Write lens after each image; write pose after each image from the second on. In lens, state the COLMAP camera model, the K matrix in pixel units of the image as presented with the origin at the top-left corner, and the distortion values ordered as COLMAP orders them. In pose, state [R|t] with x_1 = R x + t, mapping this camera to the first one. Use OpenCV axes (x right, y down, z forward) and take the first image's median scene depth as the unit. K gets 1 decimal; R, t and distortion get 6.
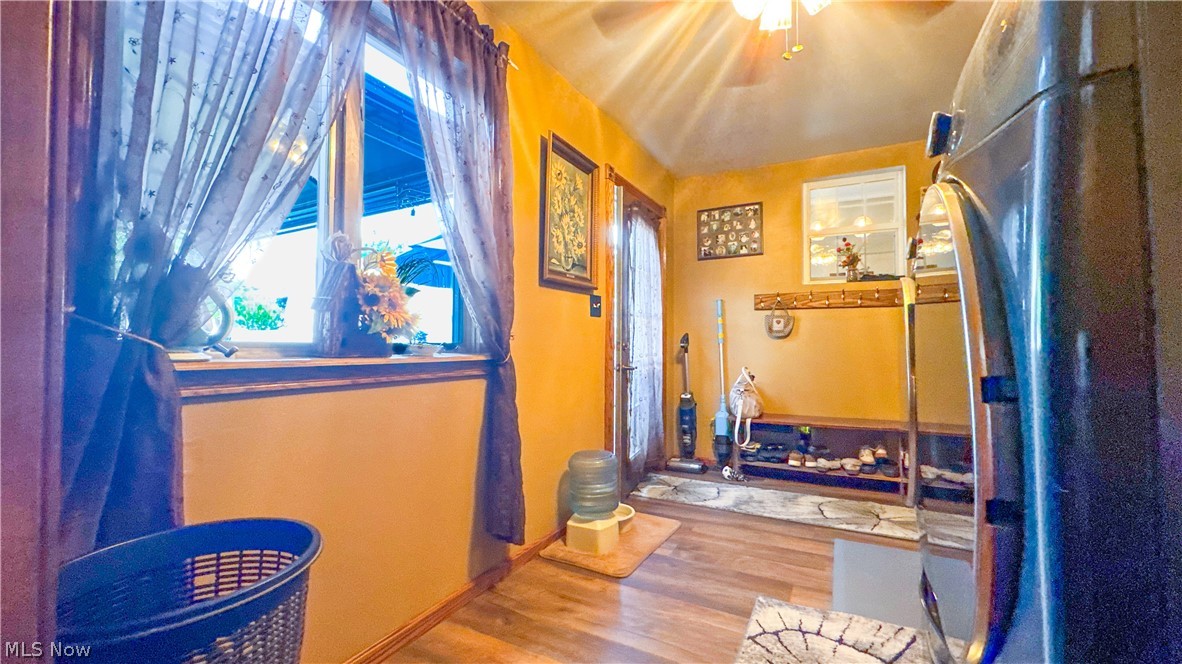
lens RADIAL K [[471.6, 0, 591.0], [0, 471.6, 332.0], [0, 0, 1]] dist [-0.002635, -0.000532]
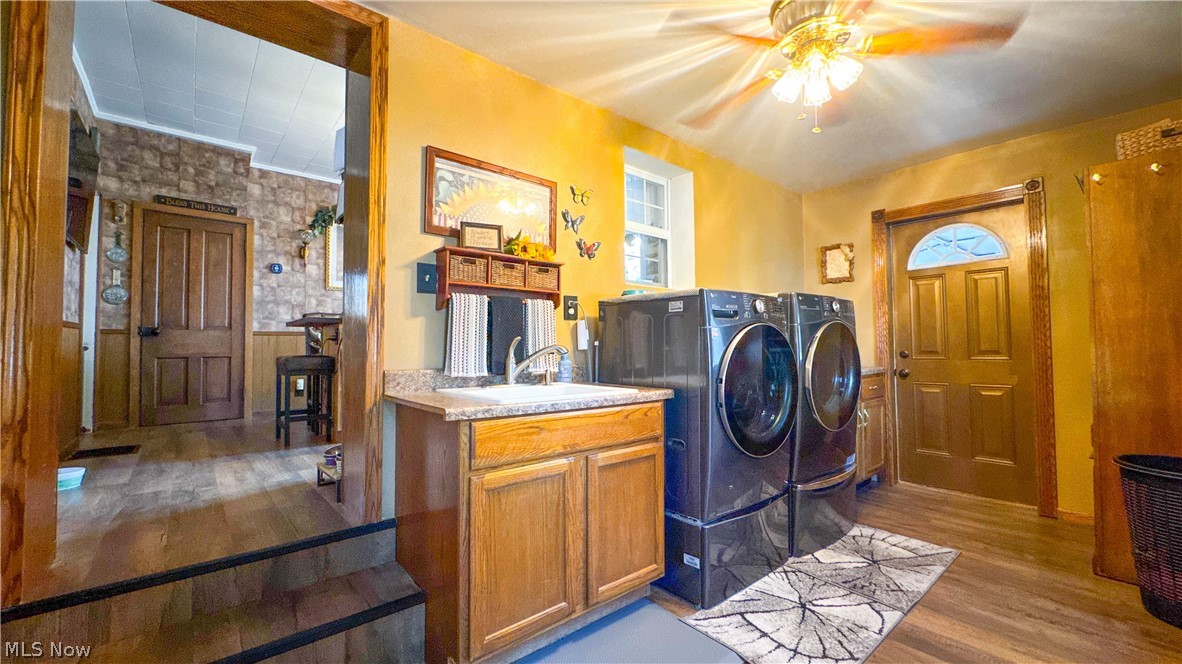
lens RADIAL K [[471.6, 0, 591.0], [0, 471.6, 332.0], [0, 0, 1]] dist [-0.002635, -0.000532]
pose [[-0.936412, 0.013460, 0.350644, 0.268569], [-0.006296, 0.998459, -0.055139, 0.004958], [-0.350845, -0.053841, -0.934884, 1.157238]]
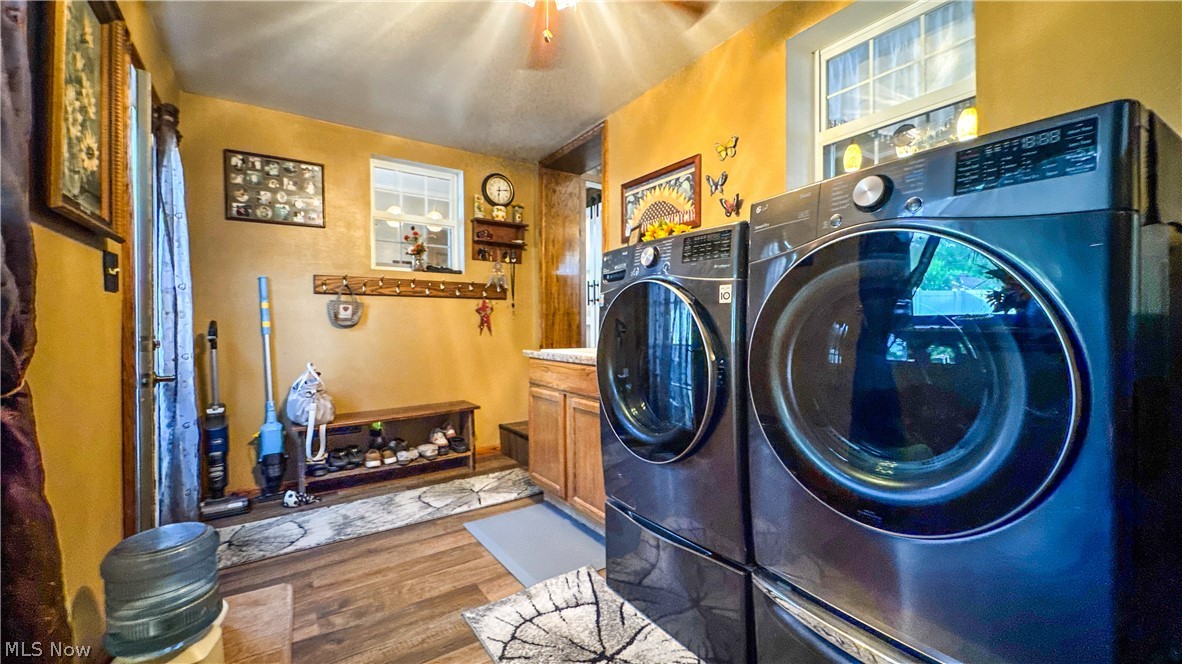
lens RADIAL K [[471.6, 0, 591.0], [0, 471.6, 332.0], [0, 0, 1]] dist [-0.002635, -0.000532]
pose [[0.461115, -0.015072, 0.887212, -0.202820], [-0.010015, 0.999704, 0.022189, -0.002634], [-0.887284, -0.019117, 0.460827, 0.231714]]
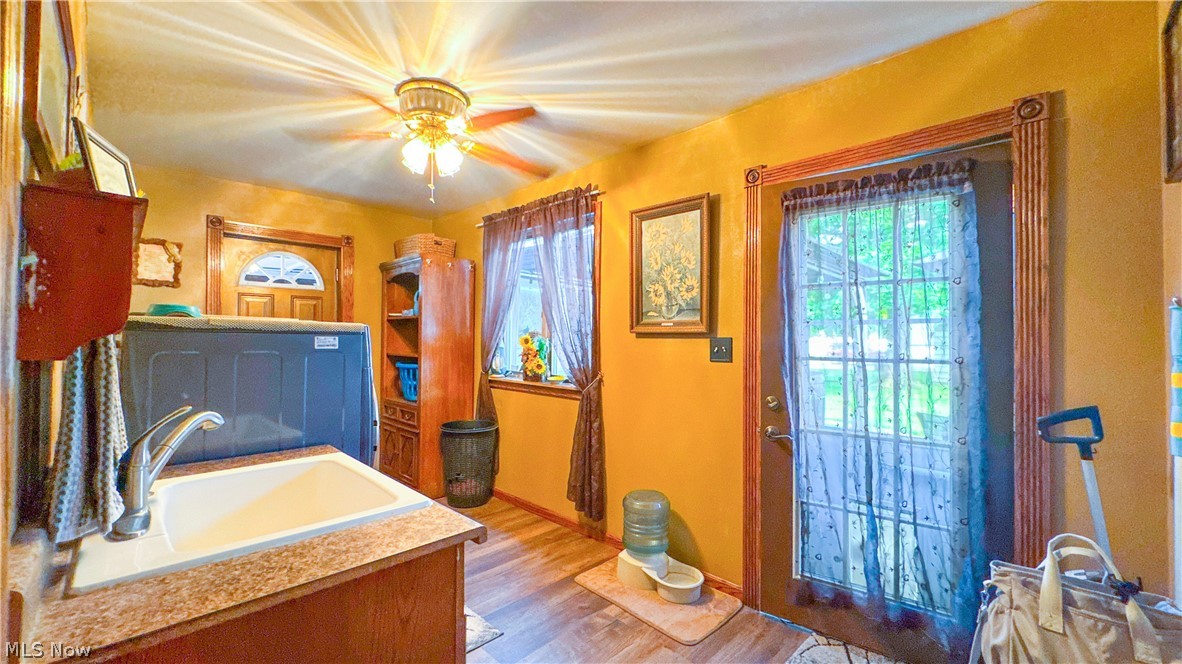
lens RADIAL K [[471.6, 0, 591.0], [0, 471.6, 332.0], [0, 0, 1]] dist [-0.002635, -0.000532]
pose [[-0.272847, -0.021196, -0.961824, 0.842021], [0.014055, 0.999563, -0.026014, -0.063408], [0.961955, -0.020616, -0.272430, 0.933527]]
